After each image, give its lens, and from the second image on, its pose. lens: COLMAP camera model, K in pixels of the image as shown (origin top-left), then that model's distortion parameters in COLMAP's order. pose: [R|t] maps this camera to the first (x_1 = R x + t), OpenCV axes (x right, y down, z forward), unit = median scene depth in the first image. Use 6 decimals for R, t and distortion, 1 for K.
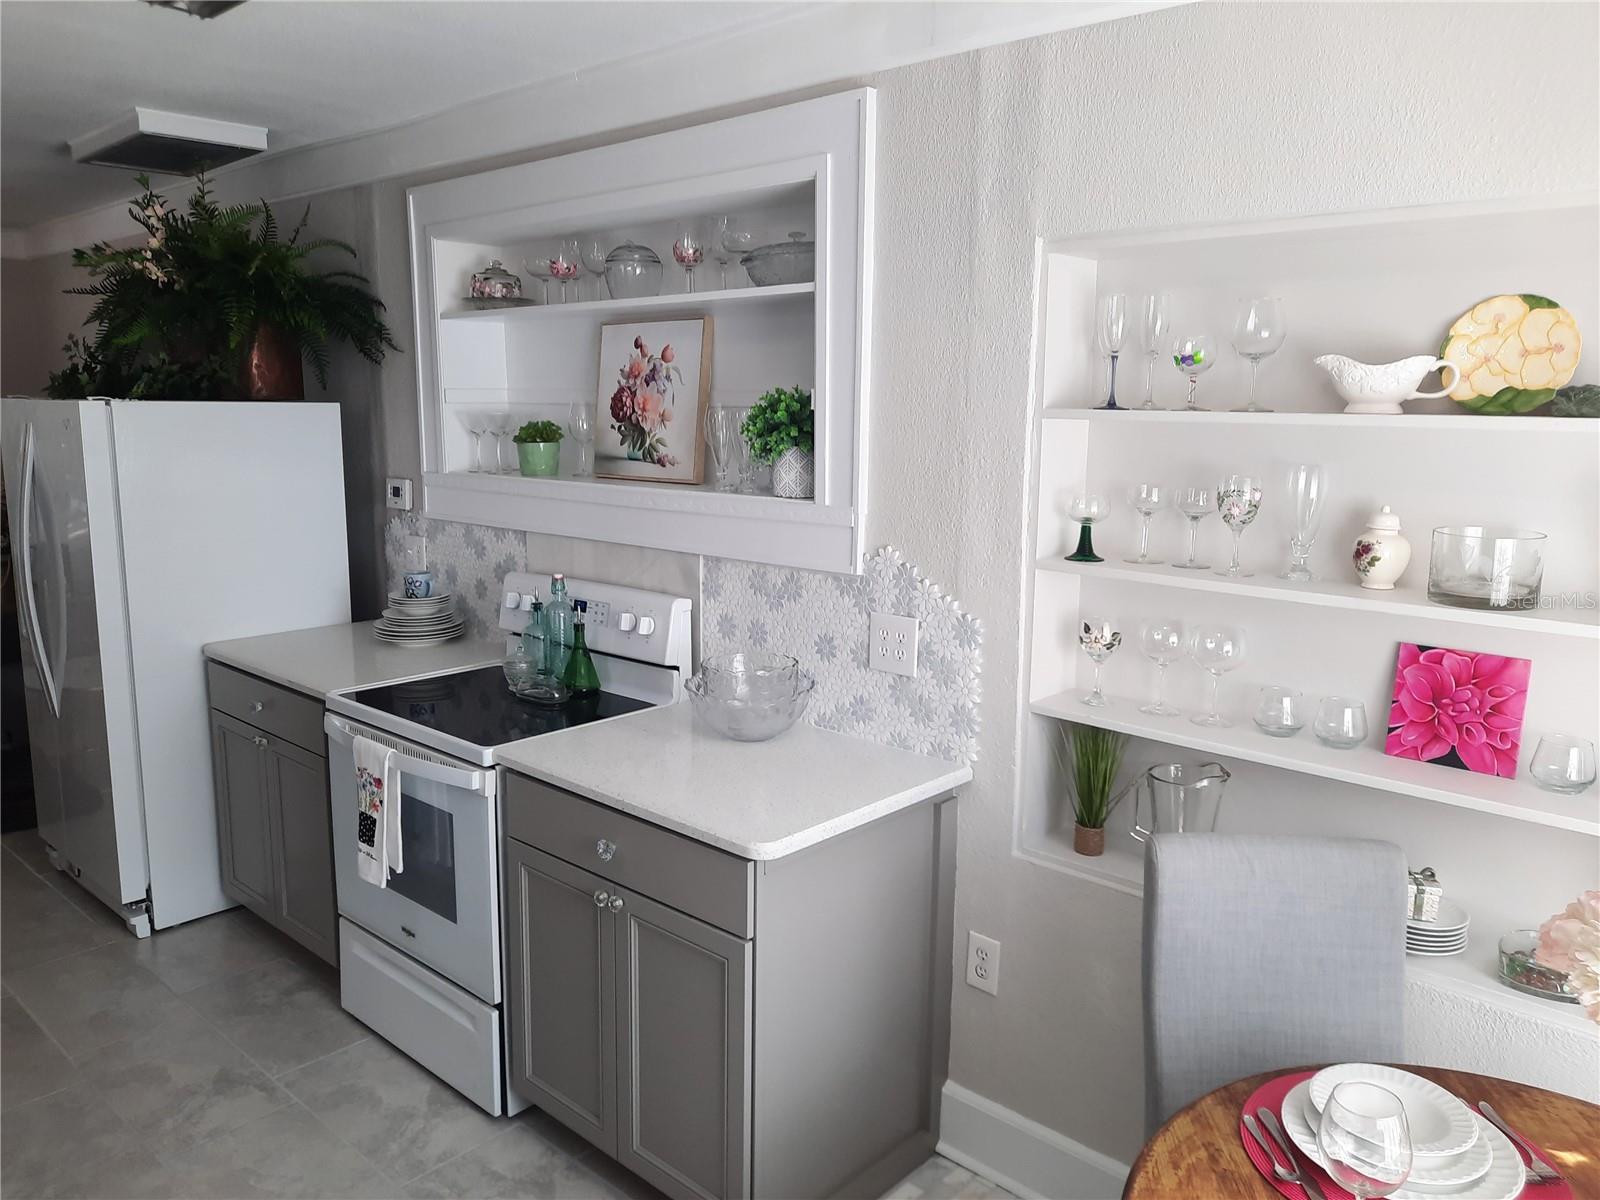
lens RADIAL K [[1171.7, 0, 782.9], [0, 1171.7, 592.7], [0, 0, 1]] dist [0.067890, -0.086189]
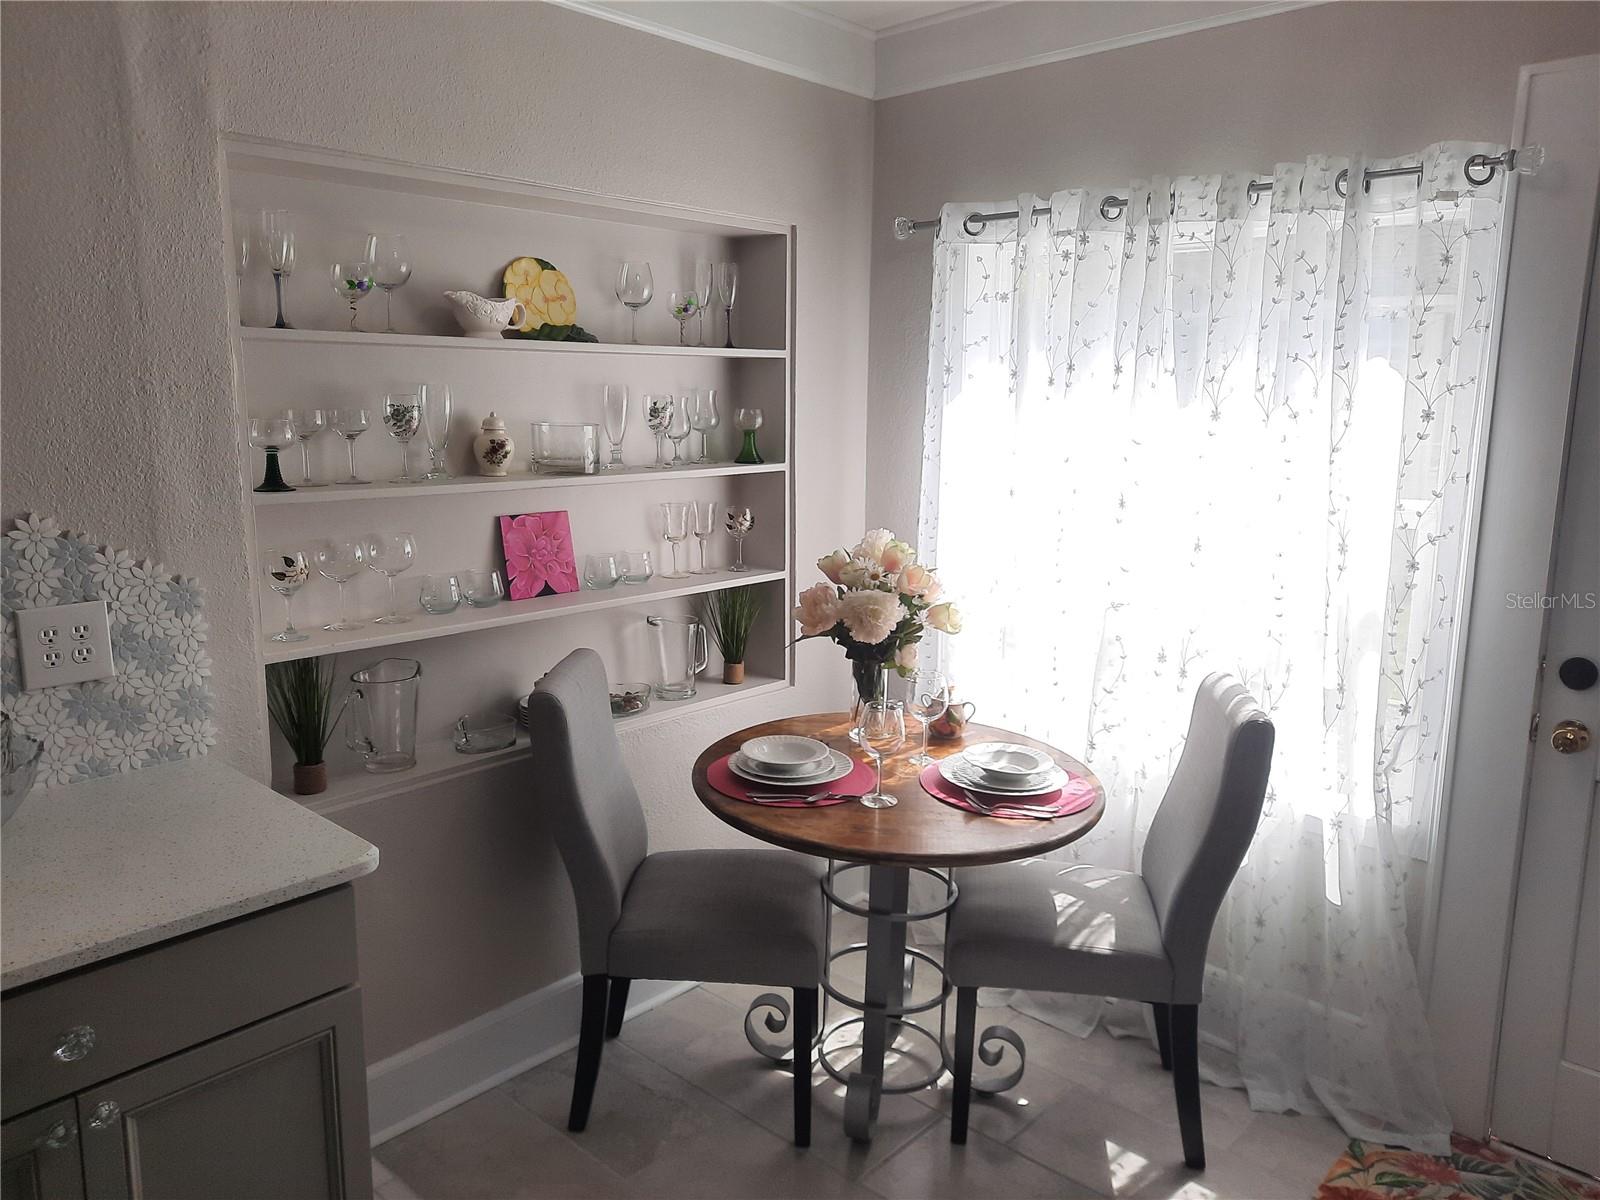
lens RADIAL K [[1171.7, 0, 782.9], [0, 1171.7, 592.7], [0, 0, 1]] dist [0.067890, -0.086189]
pose [[0.002519, -0.184115, 0.982901, -0.499579], [0.160905, 0.970172, 0.181319, -0.039817], [-0.986967, 0.157697, 0.032069, 0.418423]]
